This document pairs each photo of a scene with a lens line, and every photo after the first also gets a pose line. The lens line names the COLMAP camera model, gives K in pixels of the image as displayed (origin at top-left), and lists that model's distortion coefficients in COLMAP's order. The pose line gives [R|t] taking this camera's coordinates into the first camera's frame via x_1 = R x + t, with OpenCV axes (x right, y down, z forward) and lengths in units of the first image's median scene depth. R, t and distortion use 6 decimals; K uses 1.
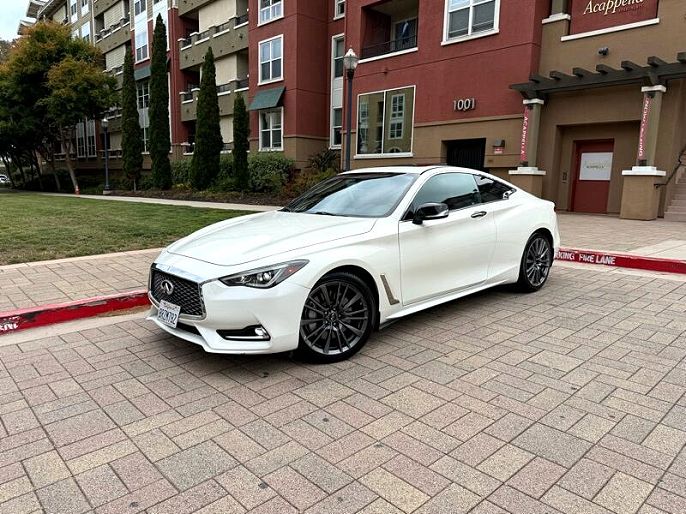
lens RADIAL K [[485.0, 0, 347.1], [0, 485.0, 255.2], [0, 0, 1]] dist [0.050023, -0.066122]
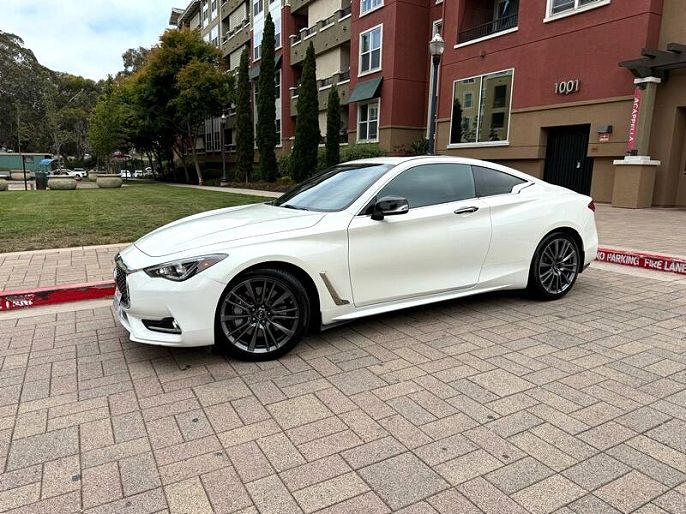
lens RADIAL K [[487.1, 0, 343.0], [0, 487.1, 257.0], [0, 0, 1]] dist [0.048858, -0.067031]
pose [[0.969724, 0.039409, -0.241002, 0.221764], [-0.034795, 0.999121, 0.023374, -0.008976], [0.241711, -0.014281, 0.970243, 0.061847]]
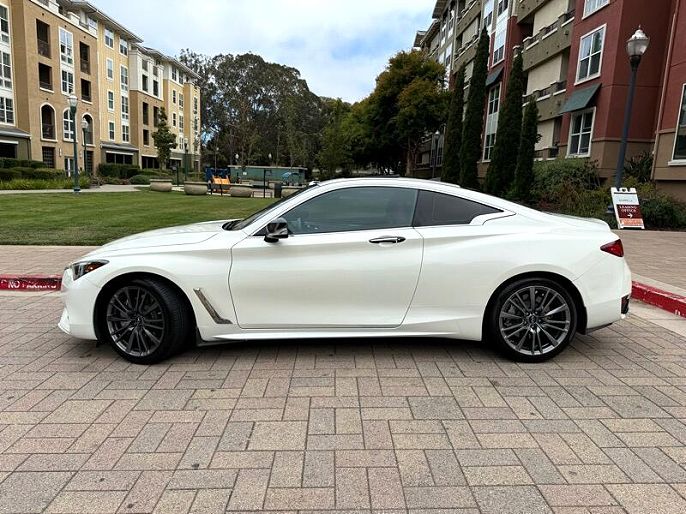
lens RADIAL K [[487.1, 0, 343.0], [0, 487.1, 257.0], [0, 0, 1]] dist [0.048858, -0.067031]
pose [[0.750575, 0.116442, -0.650445, 0.599951], [-0.125301, 0.991572, 0.032920, -0.059885], [0.648797, 0.056792, 0.758840, 0.293340]]
